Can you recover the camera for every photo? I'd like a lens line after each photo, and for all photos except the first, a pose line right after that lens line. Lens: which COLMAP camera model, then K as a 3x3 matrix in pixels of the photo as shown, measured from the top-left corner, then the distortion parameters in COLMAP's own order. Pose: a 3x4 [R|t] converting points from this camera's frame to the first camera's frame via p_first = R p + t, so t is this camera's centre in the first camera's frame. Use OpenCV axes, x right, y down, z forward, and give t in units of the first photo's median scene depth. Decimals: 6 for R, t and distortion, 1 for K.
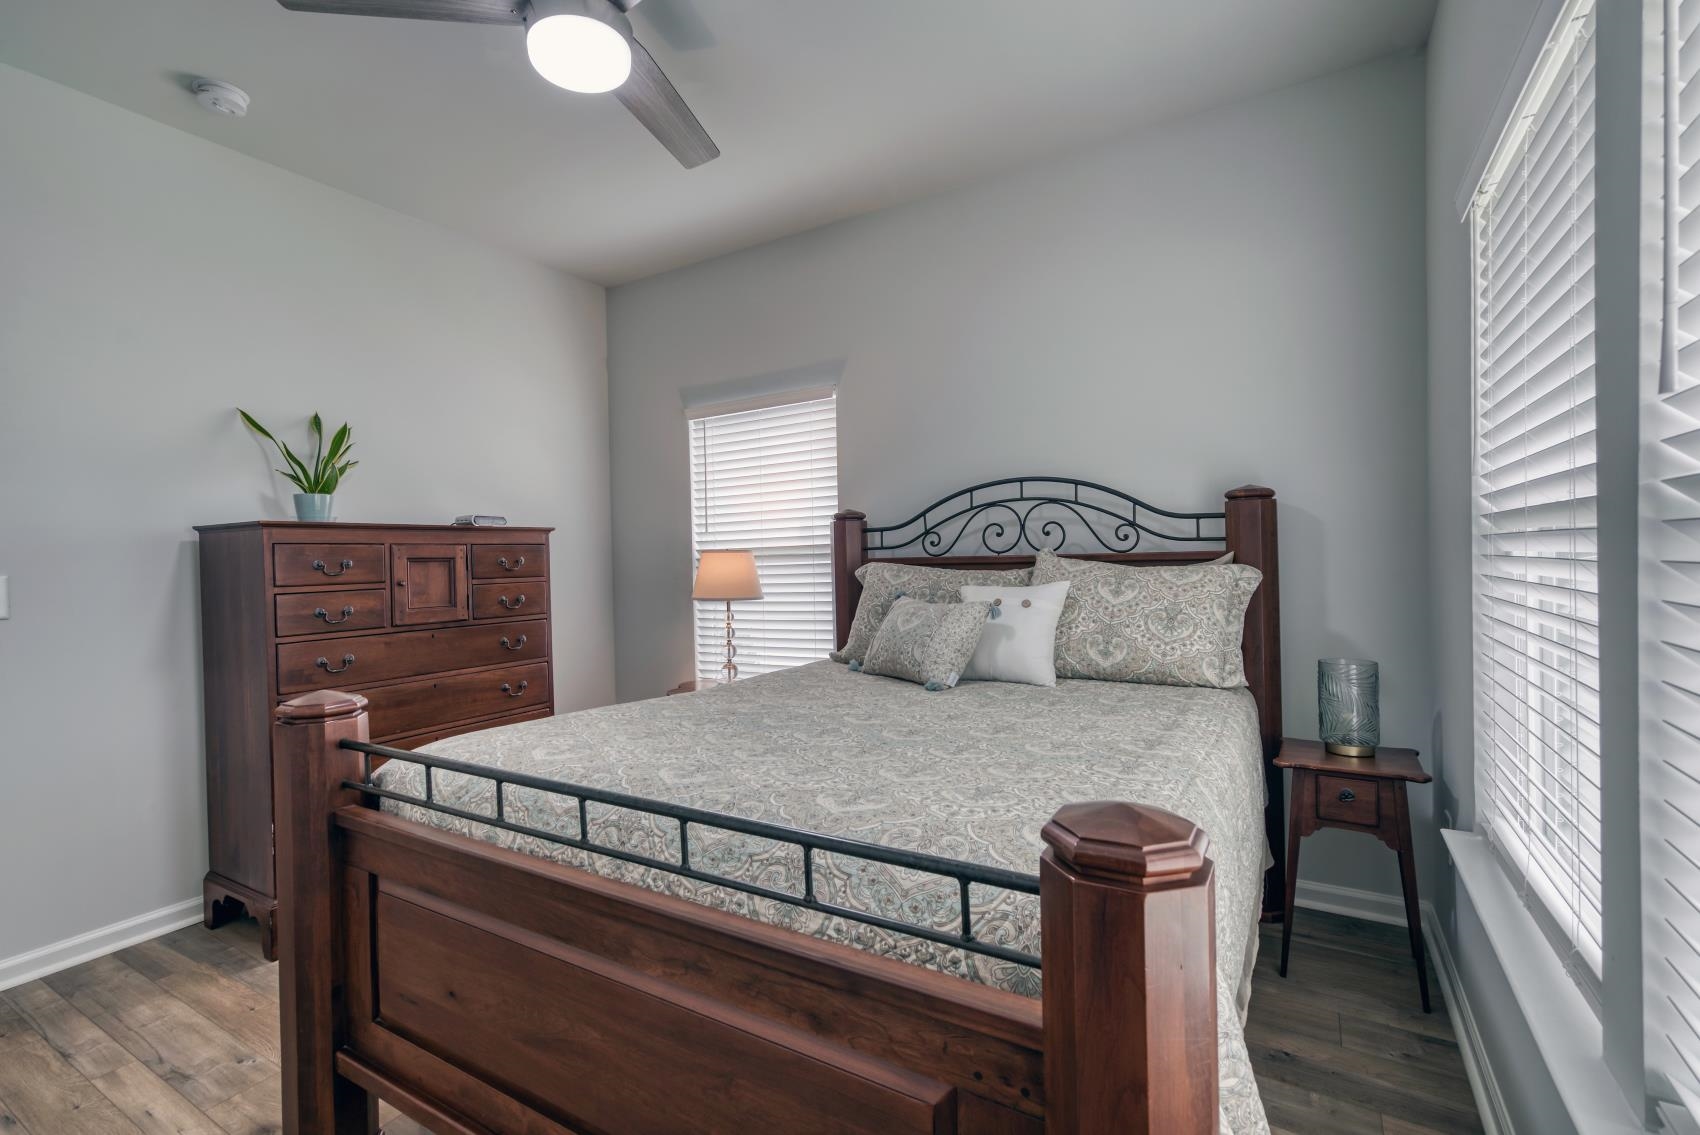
lens RADIAL K [[810.1, 0, 845.2], [0, 810.1, 570.5], [0, 0, 1]] dist [-0.006048, 0.006125]
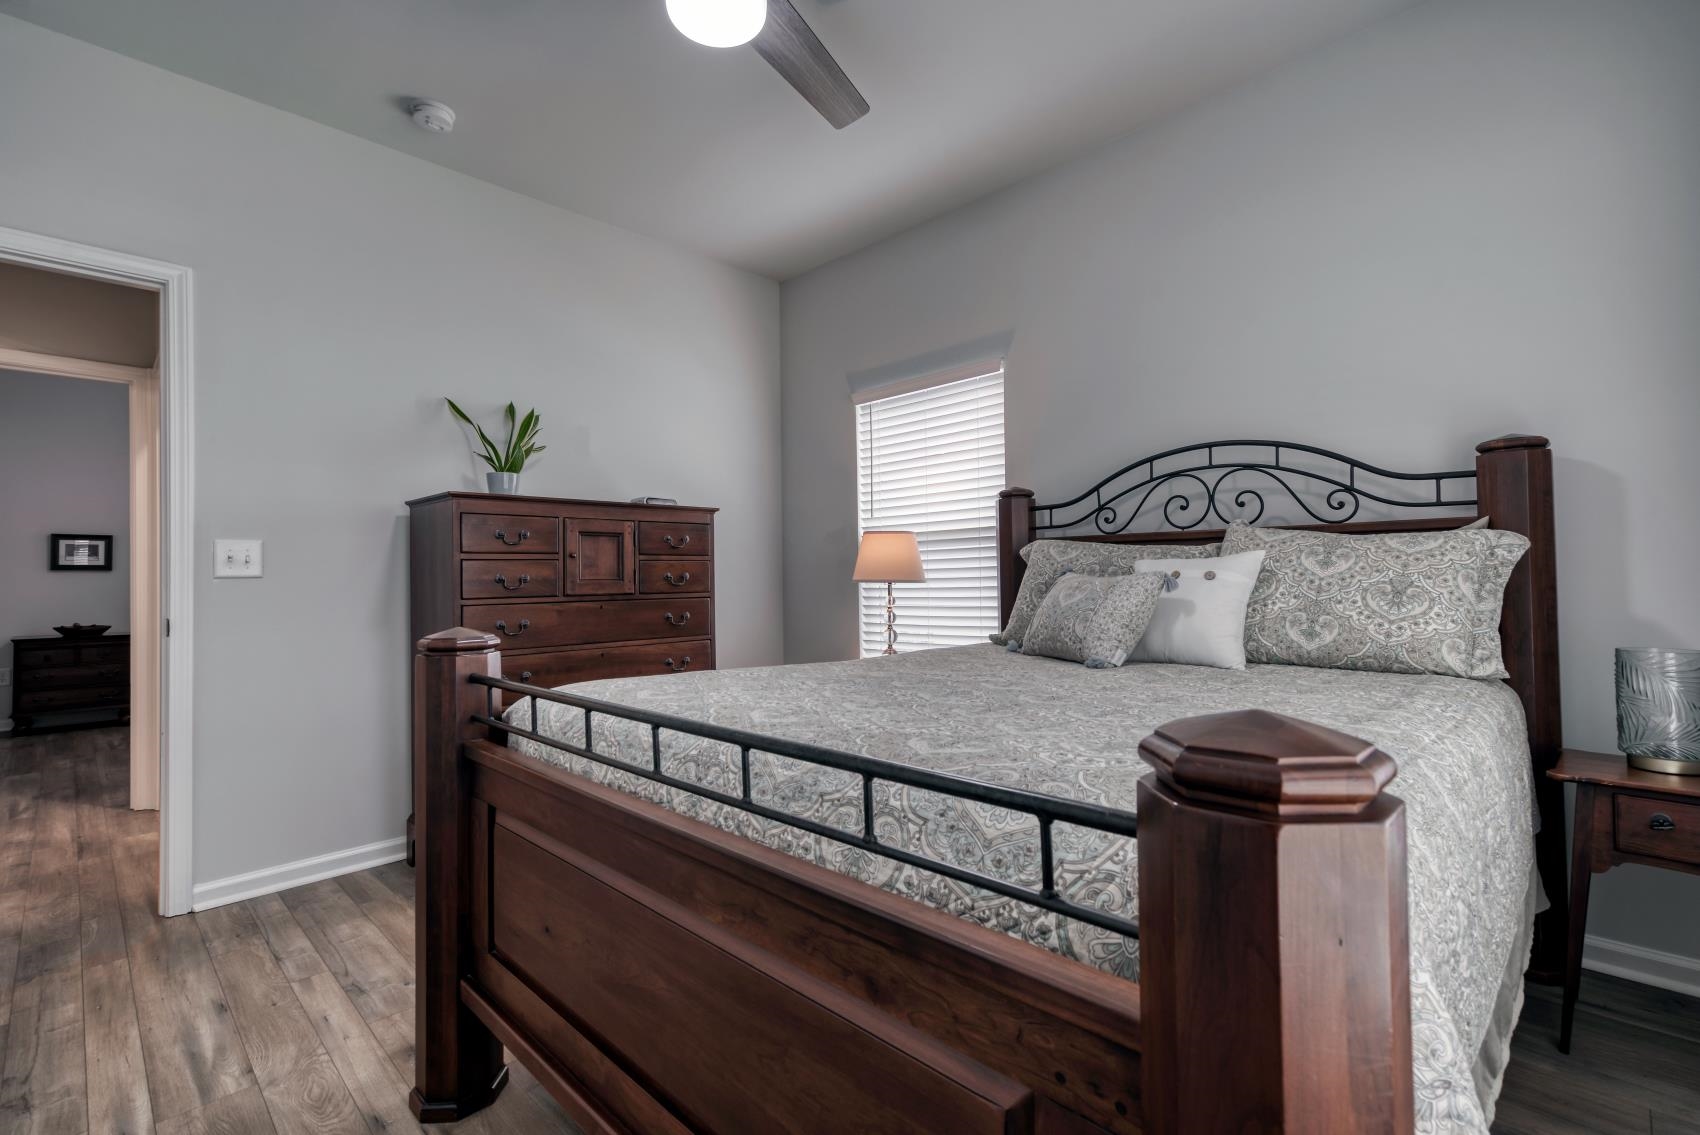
lens RADIAL K [[810.1, 0, 840.2], [0, 810.1, 563.6], [0, 0, 1]] dist [-0.006048, 0.006125]
pose [[0.971615, 0.005350, -0.236507, 0.050128], [-0.010489, 0.999735, -0.020478, 0.057701], [0.236335, 0.022377, 0.971414, 0.073784]]
